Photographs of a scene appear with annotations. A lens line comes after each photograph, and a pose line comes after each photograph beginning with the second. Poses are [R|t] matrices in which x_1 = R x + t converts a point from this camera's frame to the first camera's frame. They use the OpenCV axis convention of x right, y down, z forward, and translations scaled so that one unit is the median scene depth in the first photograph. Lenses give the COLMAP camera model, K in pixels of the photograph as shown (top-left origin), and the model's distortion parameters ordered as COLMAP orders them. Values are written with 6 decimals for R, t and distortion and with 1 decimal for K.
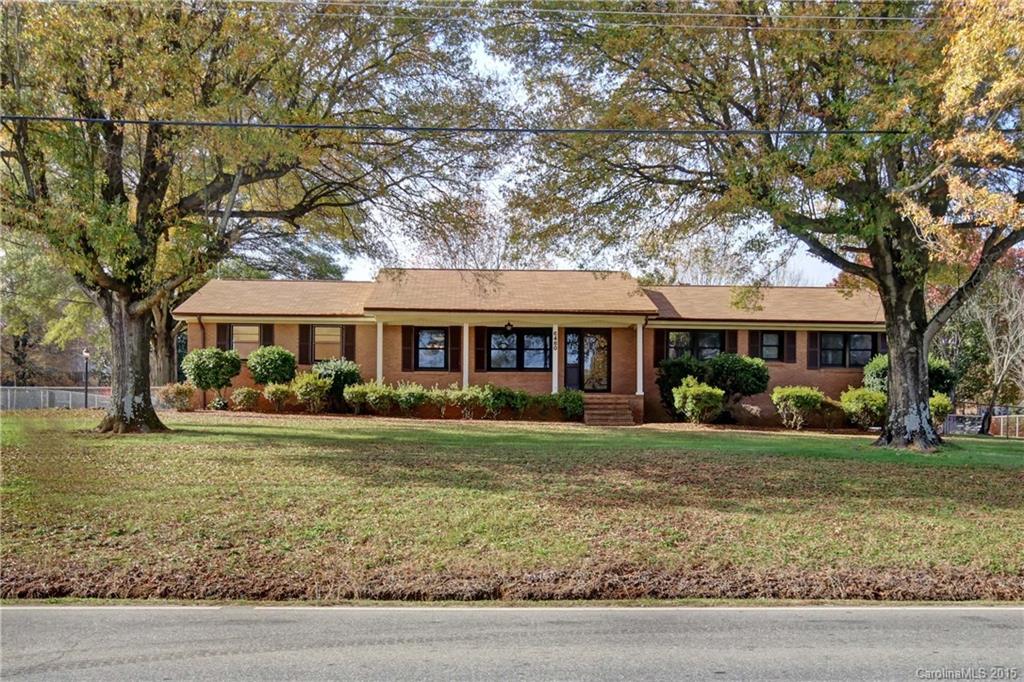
lens RADIAL K [[973.4, 0, 512.0], [0, 973.4, 341.0], [0, 0, 1]] dist [-0.003441, 0.001605]
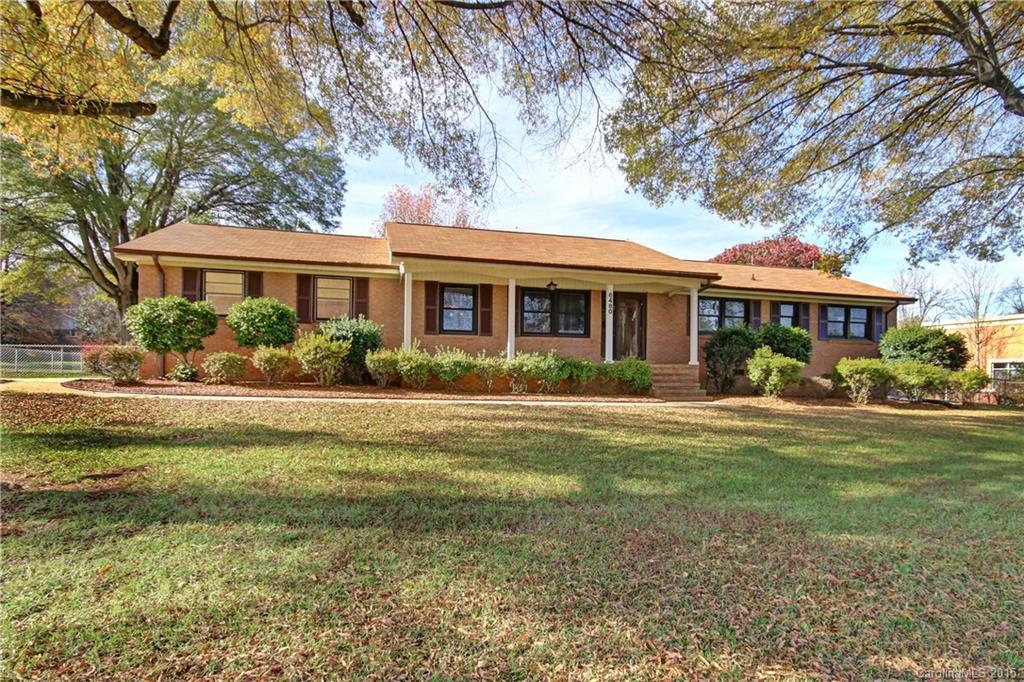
lens RADIAL K [[518.4, 0, 512.0], [0, 518.4, 341.0], [0, 0, 1]] dist [0.004518, 0.000263]
pose [[0.967861, 0.017478, 0.250878, -0.161552], [-0.027457, 0.998963, 0.036331, 0.019379], [-0.249983, -0.042052, 0.967337, 0.564425]]
